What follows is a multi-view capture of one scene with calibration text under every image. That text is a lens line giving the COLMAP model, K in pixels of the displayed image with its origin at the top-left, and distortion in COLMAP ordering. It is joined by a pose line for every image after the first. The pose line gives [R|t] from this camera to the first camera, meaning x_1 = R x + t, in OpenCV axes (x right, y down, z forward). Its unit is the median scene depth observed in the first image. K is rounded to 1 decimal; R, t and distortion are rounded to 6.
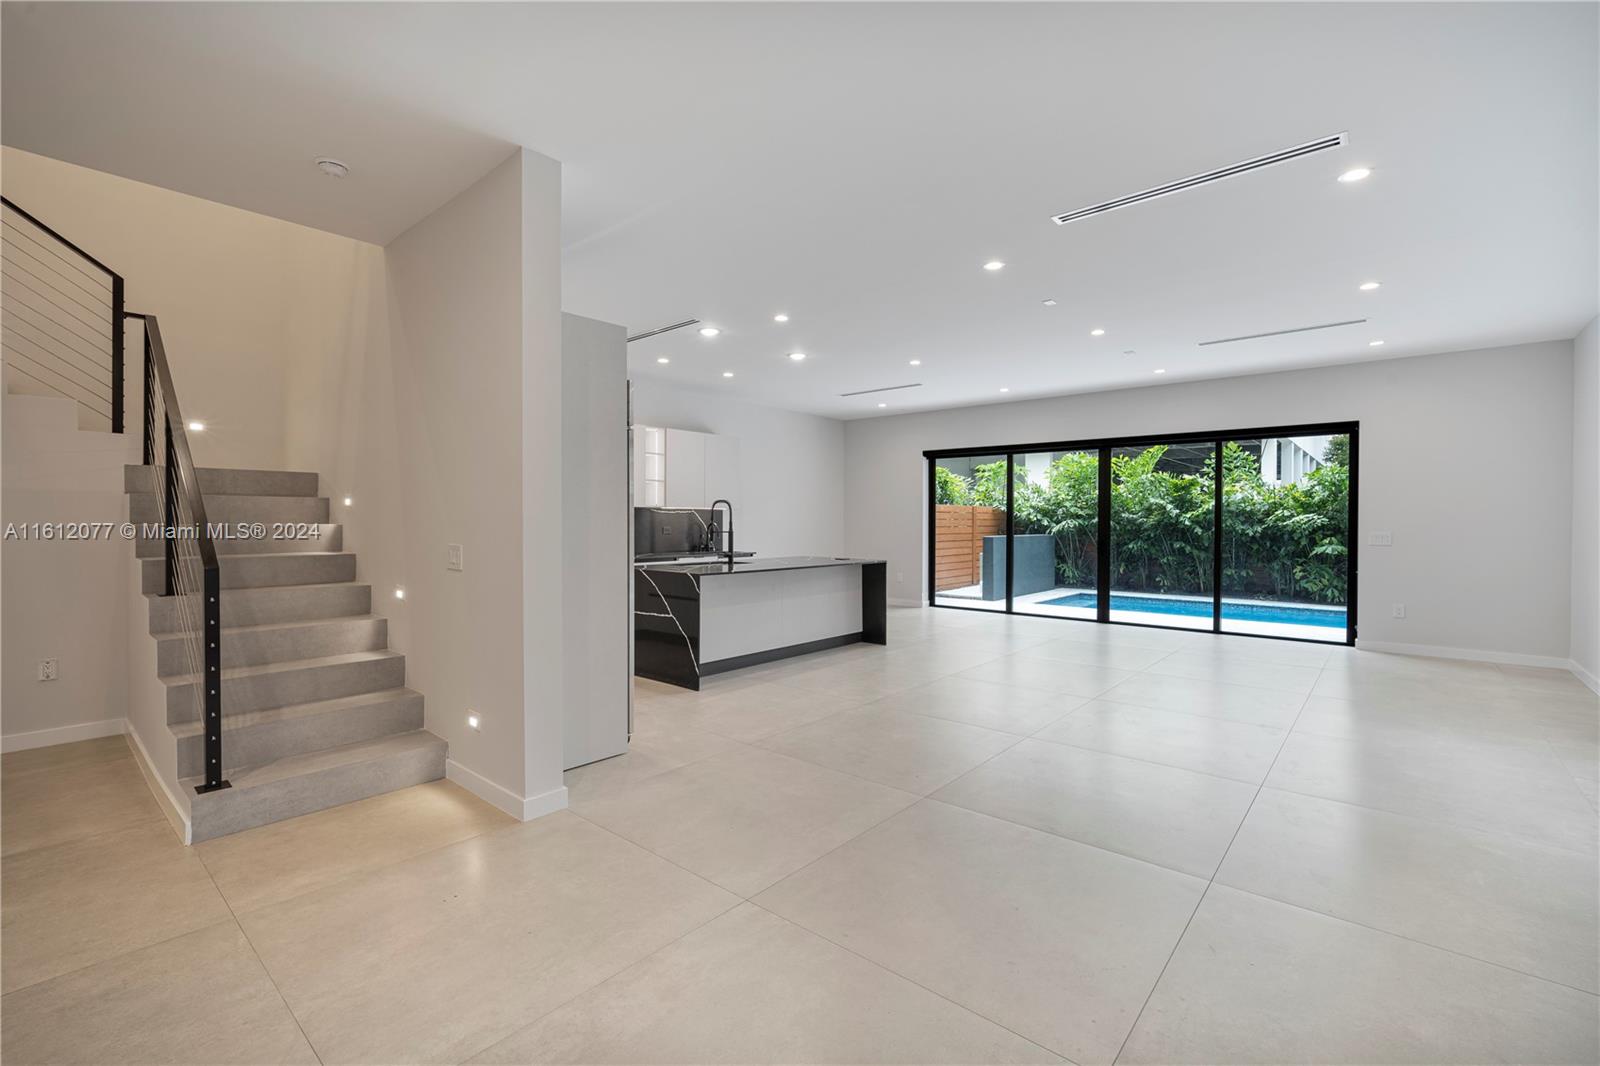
lens RADIAL K [[701.3, 0, 796.3], [0, 701.3, 525.0], [0, 0, 1]] dist [0.001995, 0.000457]
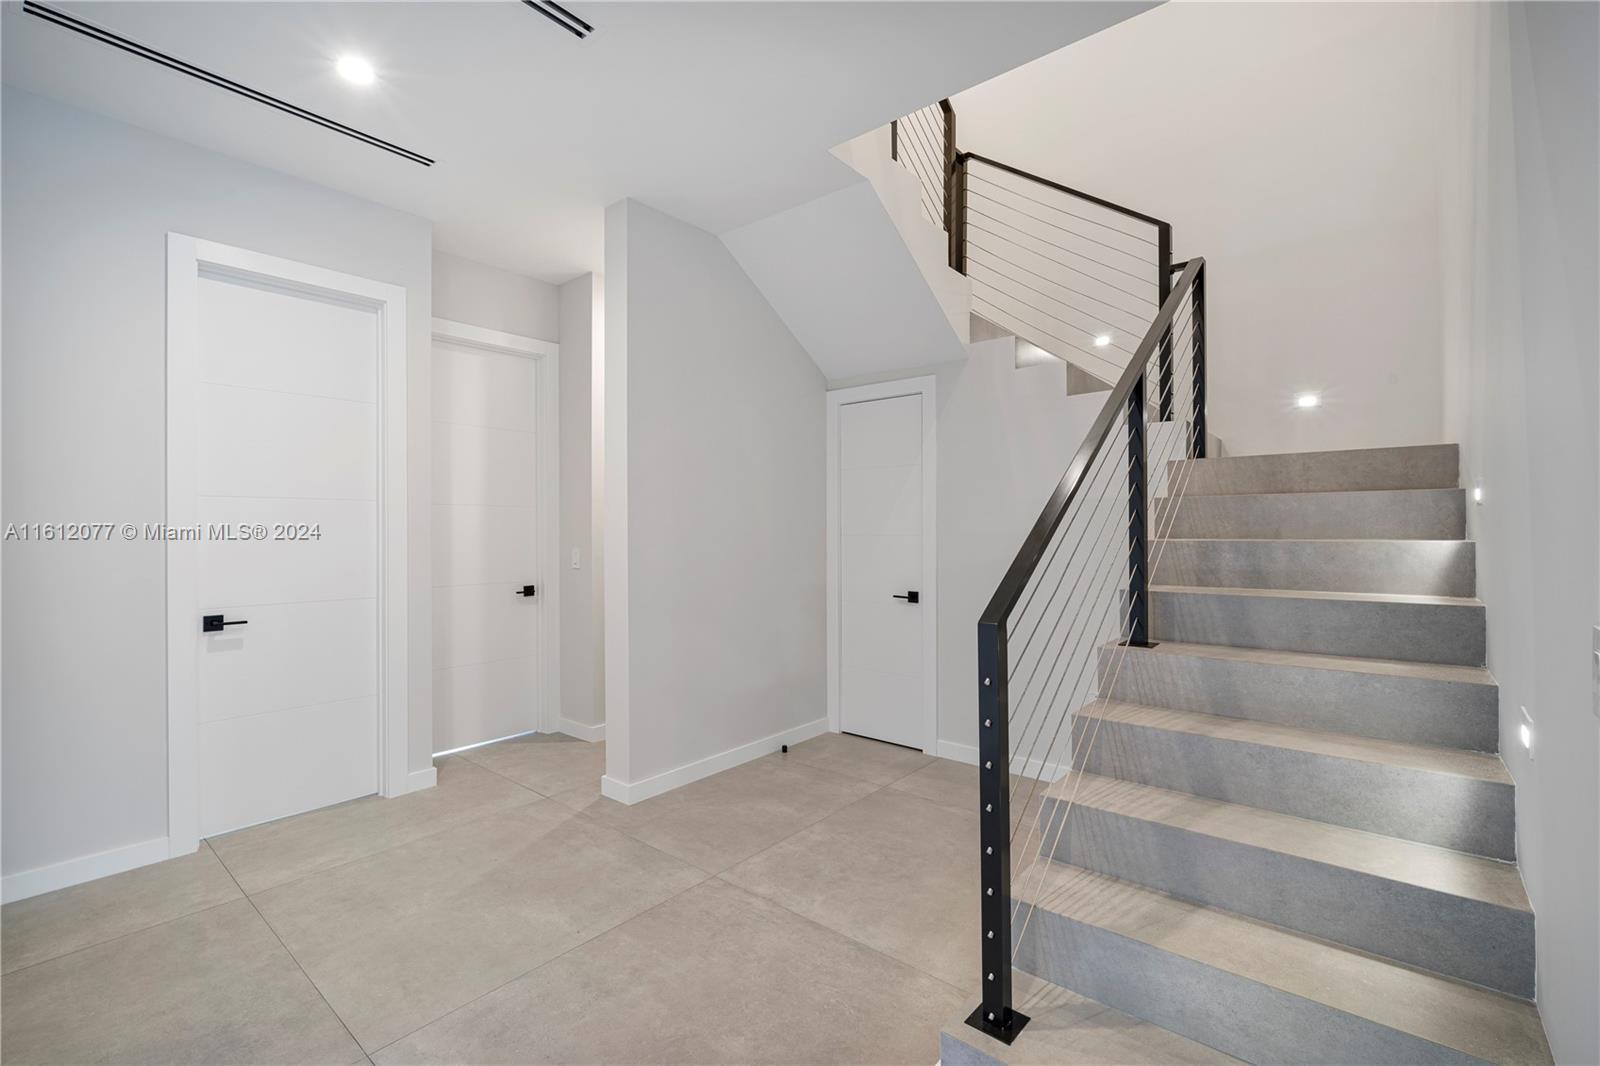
lens RADIAL K [[701.3, 0, 796.3], [0, 701.3, 525.0], [0, 0, 1]] dist [0.001995, 0.000457]
pose [[0.025625, -0.007689, -0.999642, -0.178177], [-0.004862, 0.999958, -0.007816, -0.006866], [0.999660, 0.005060, 0.025586, 0.527364]]
